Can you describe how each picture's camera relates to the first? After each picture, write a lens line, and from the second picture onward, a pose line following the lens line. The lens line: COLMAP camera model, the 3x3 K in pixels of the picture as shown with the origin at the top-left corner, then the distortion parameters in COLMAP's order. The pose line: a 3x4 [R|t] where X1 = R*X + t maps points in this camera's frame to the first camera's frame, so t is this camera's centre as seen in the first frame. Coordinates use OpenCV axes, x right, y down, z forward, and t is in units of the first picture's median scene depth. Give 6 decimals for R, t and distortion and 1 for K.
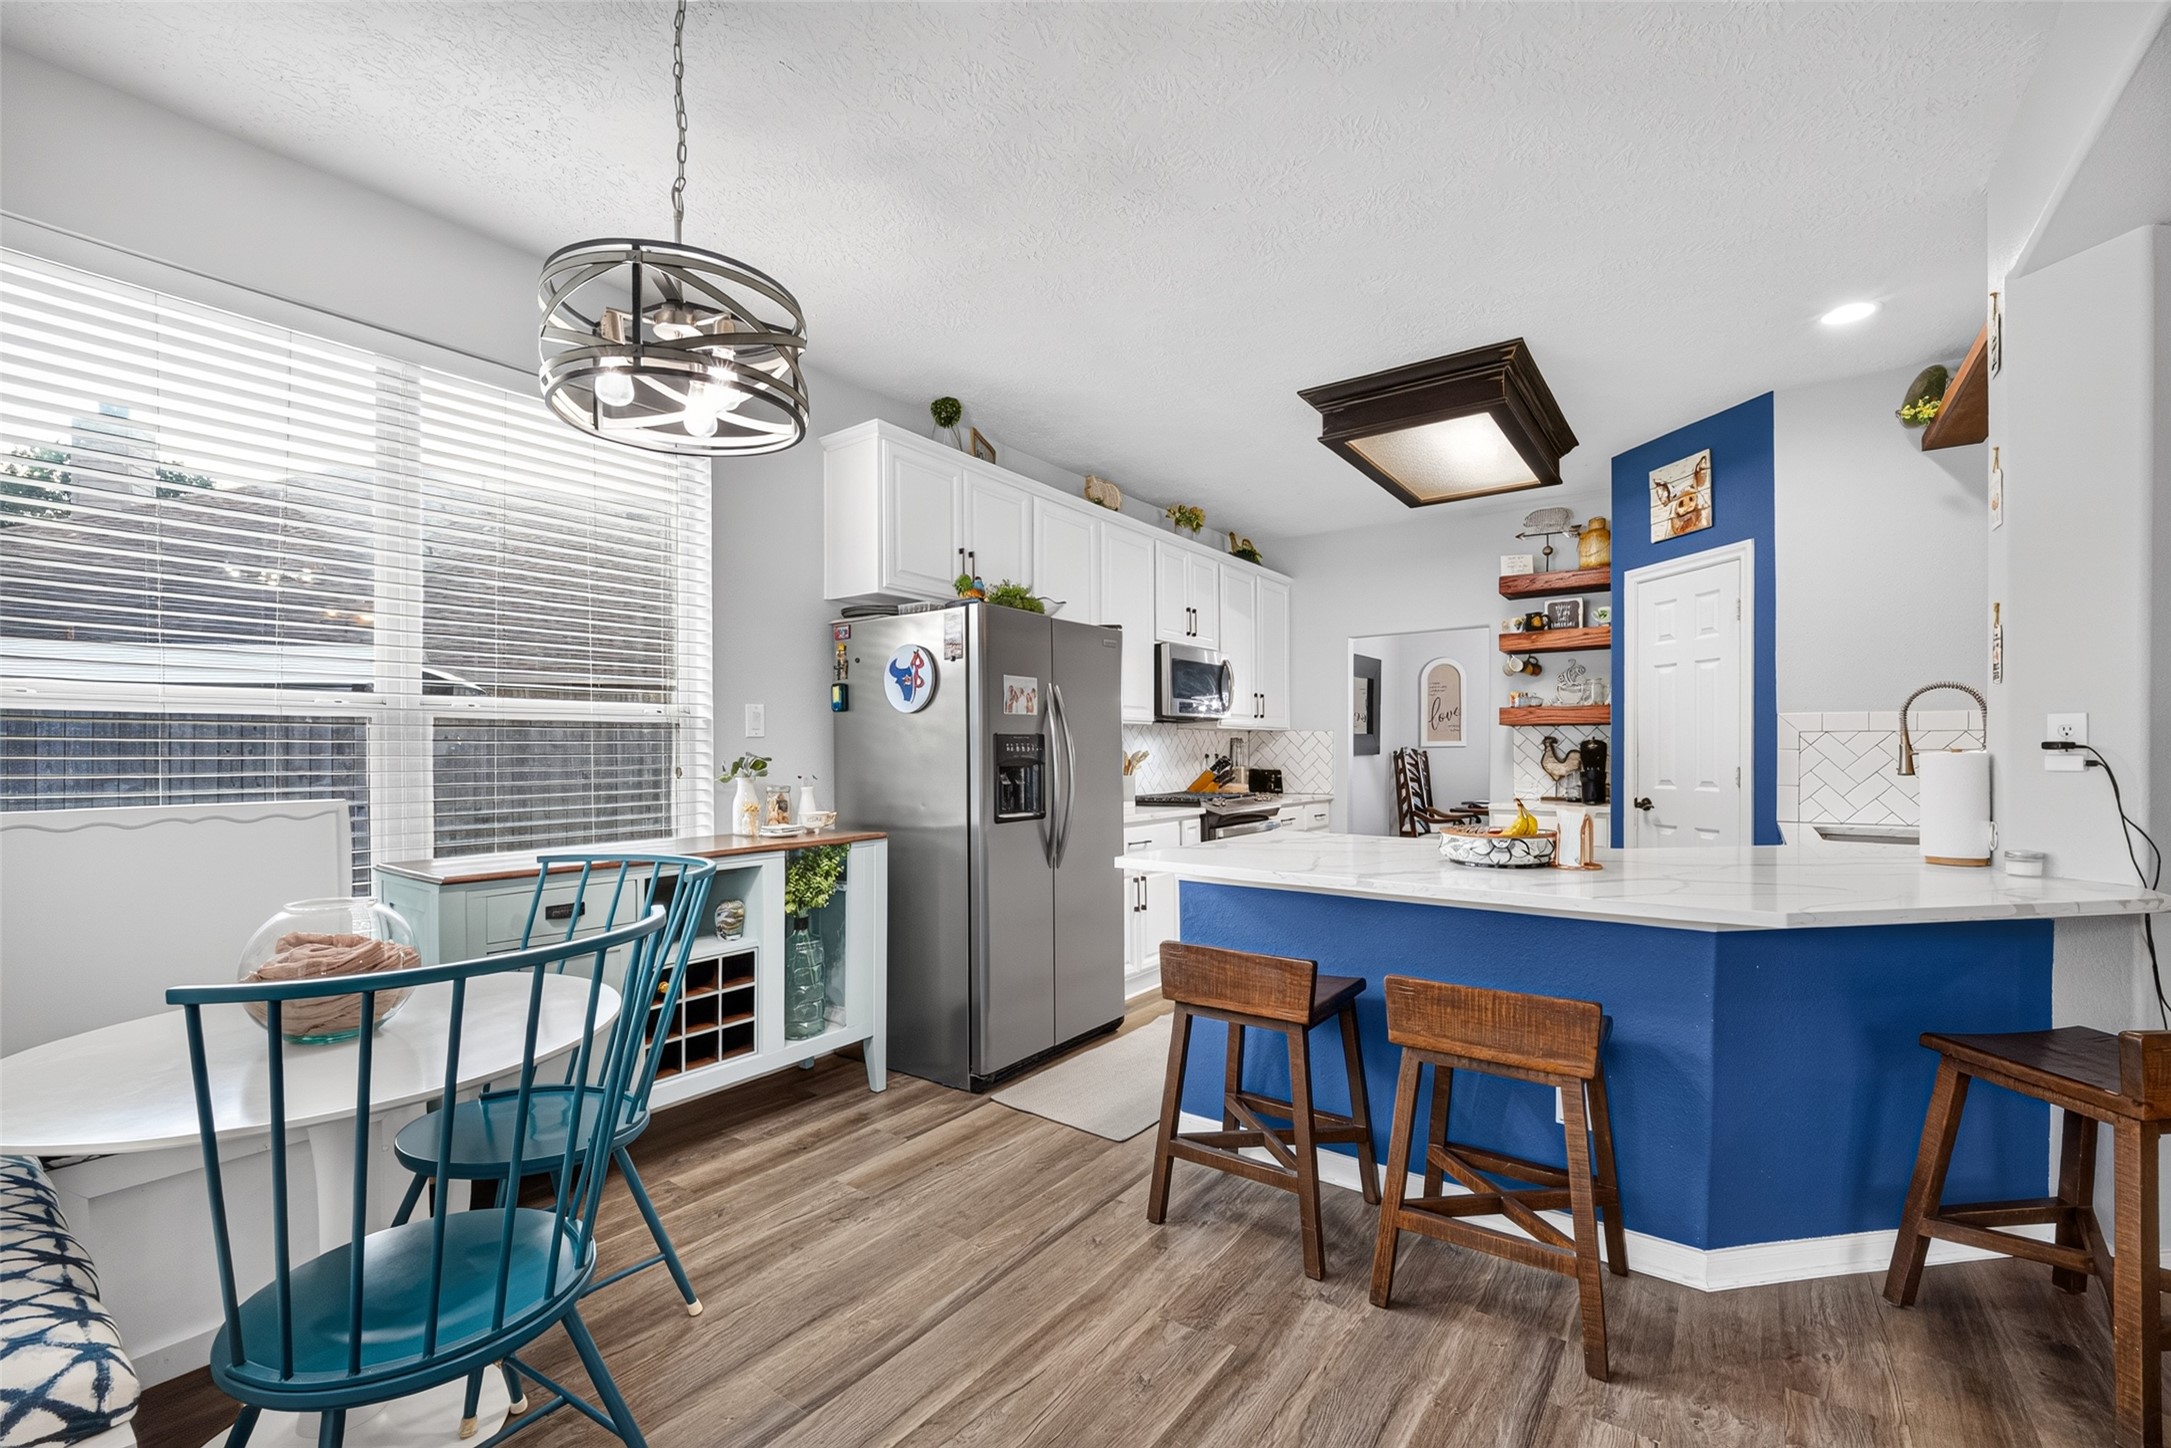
lens RADIAL K [[921.6, 0, 1083.1], [0, 921.6, 760.4], [0, 0, 1]] dist [0.000989, -0.000051]
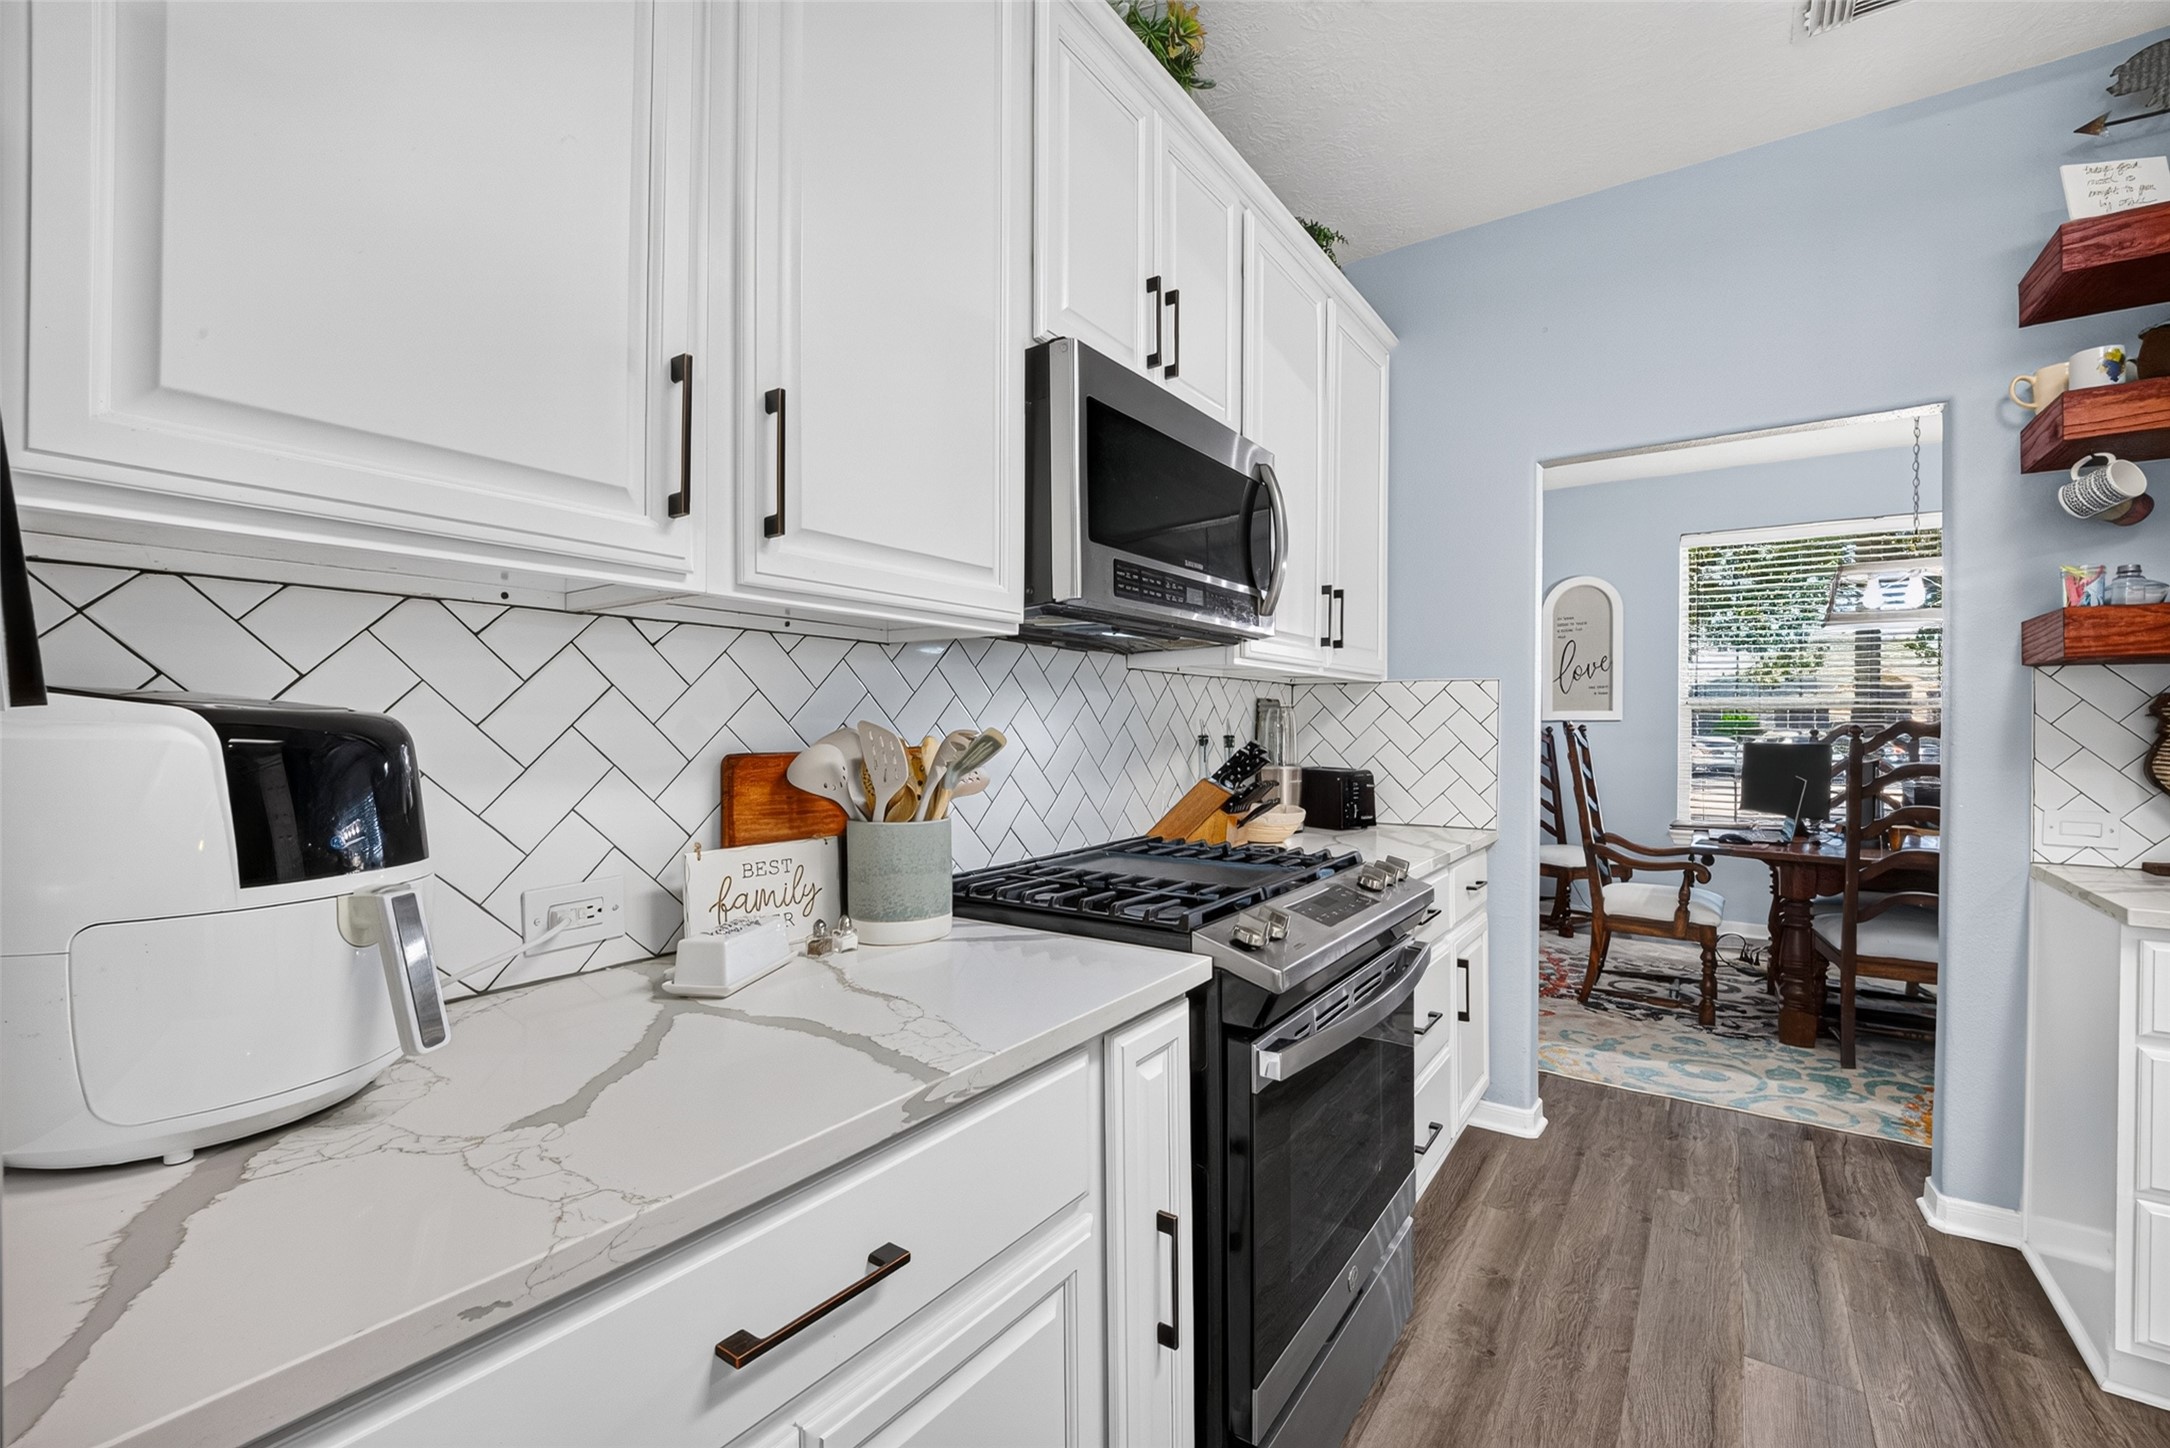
lens RADIAL K [[922.8, 0, 1078.4], [0, 922.8, 728.9], [0, 0, 1]] dist [-0.011706, -0.000698]
pose [[0.999838, 0.005332, 0.017197, 0.087299], [-0.005254, 0.999976, -0.004619, -0.008884], [-0.017222, 0.004528, 0.999841, 0.710503]]
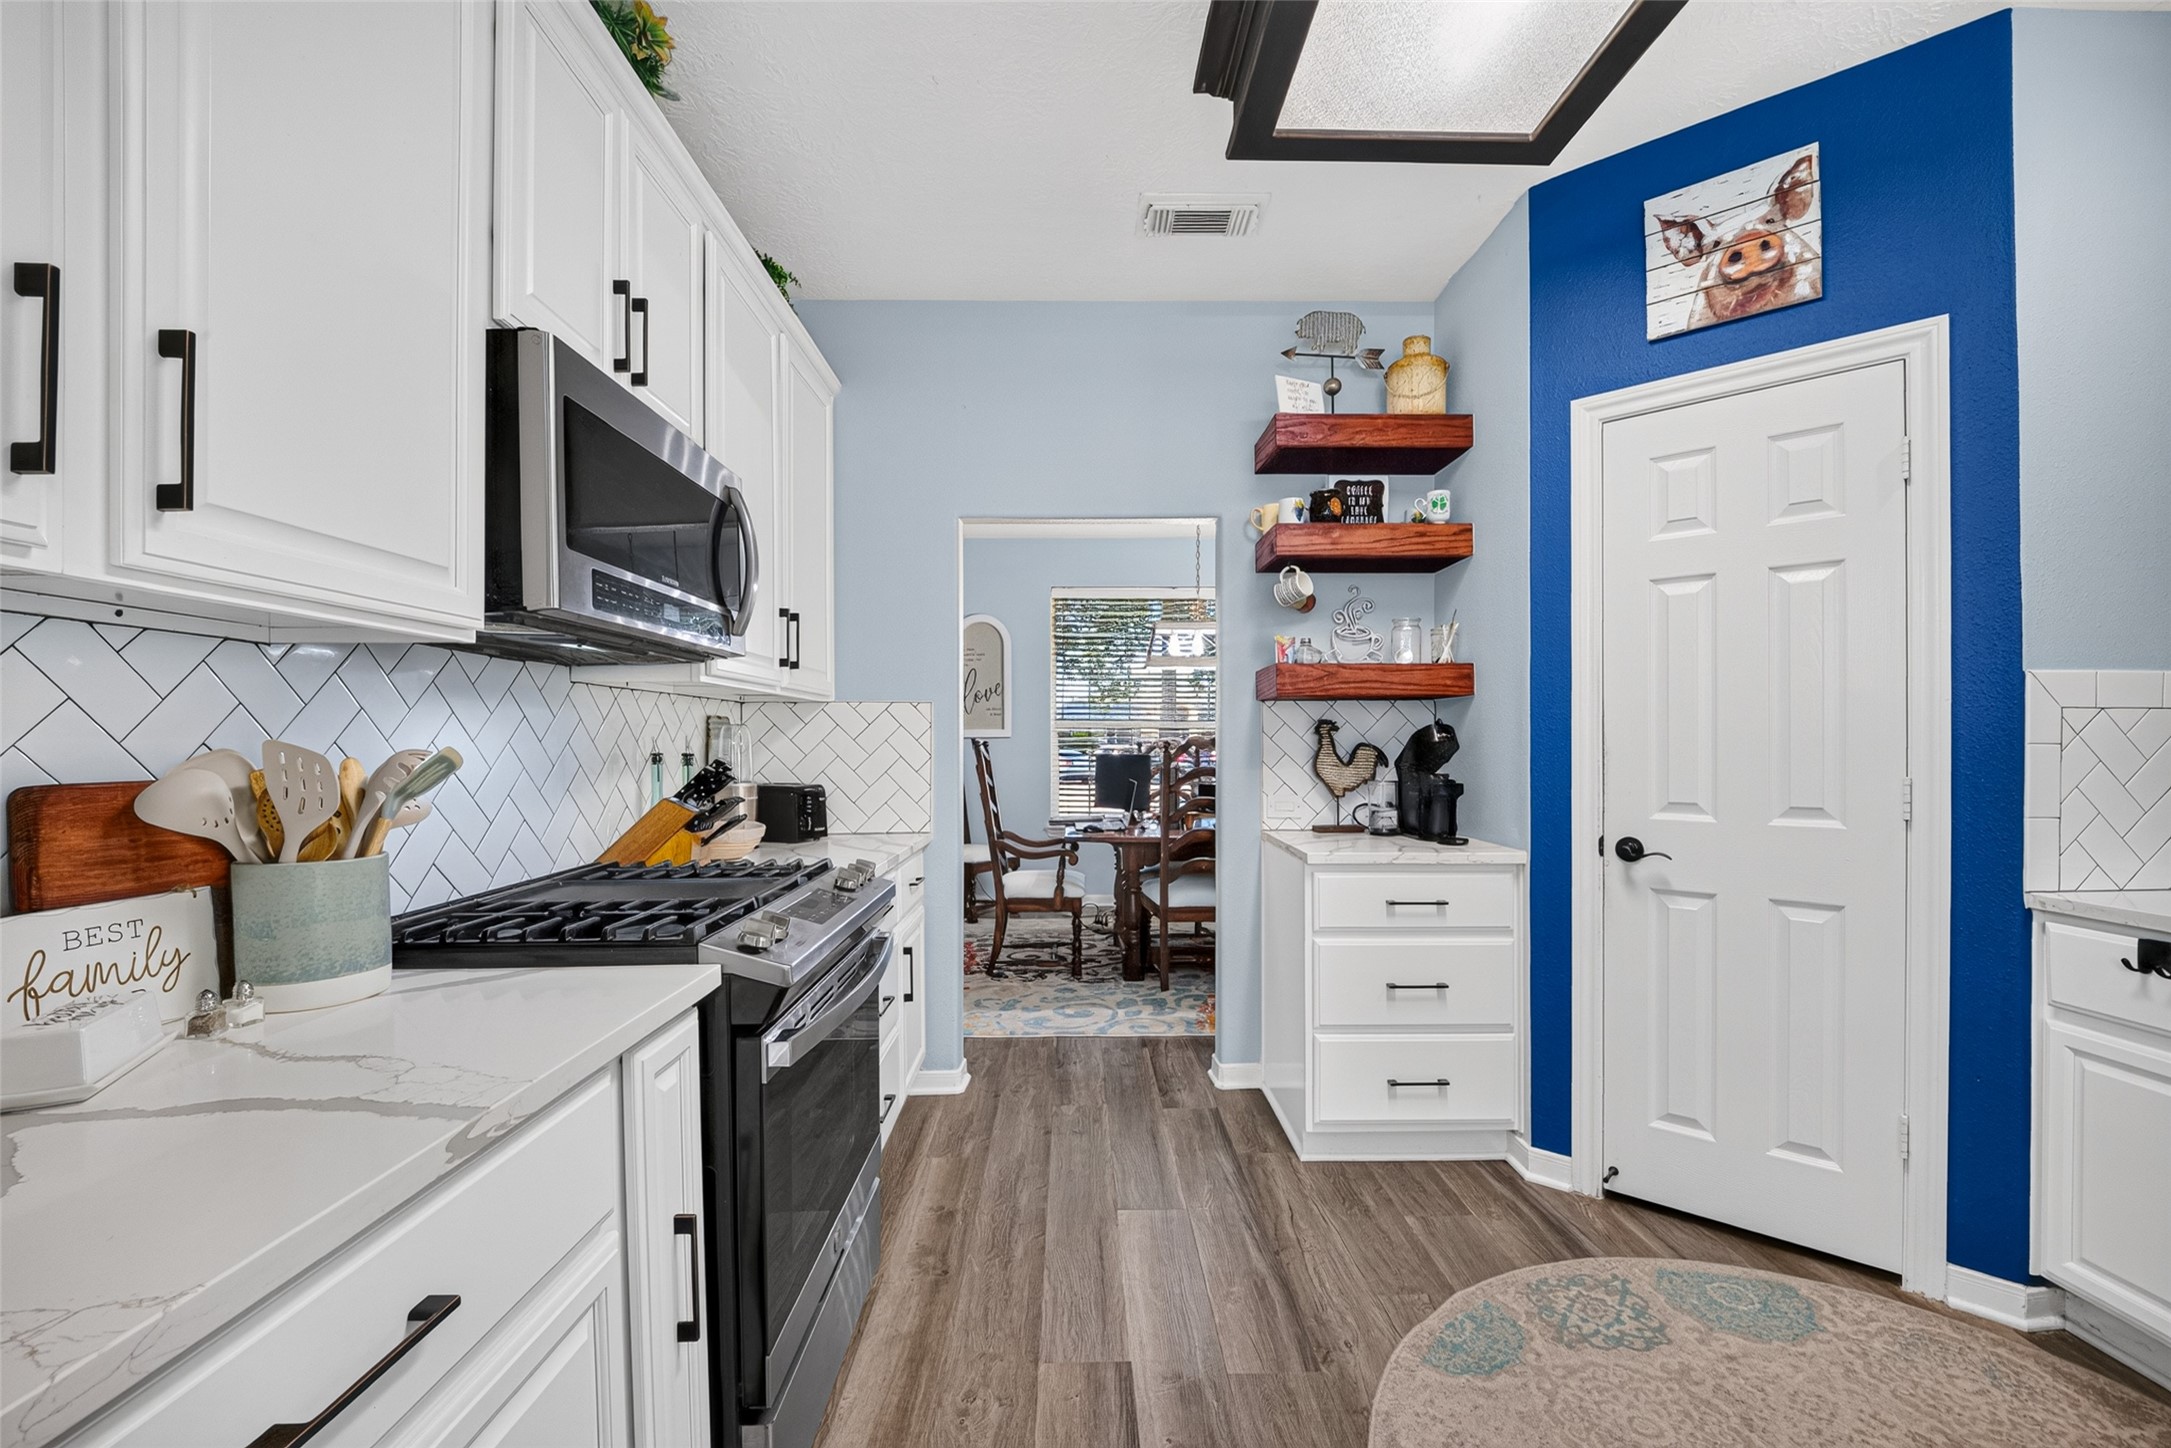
lens RADIAL K [[911.0, 0, 1095.2], [0, 911.0, 746.0], [0, 0, 1]] dist [-0.012385, -0.000471]
pose [[0.792666, -0.002485, 0.609651, 0.056949], [0.006011, 0.999975, -0.003739, -0.008744], [-0.609626, 0.006629, 0.792661, 0.691006]]
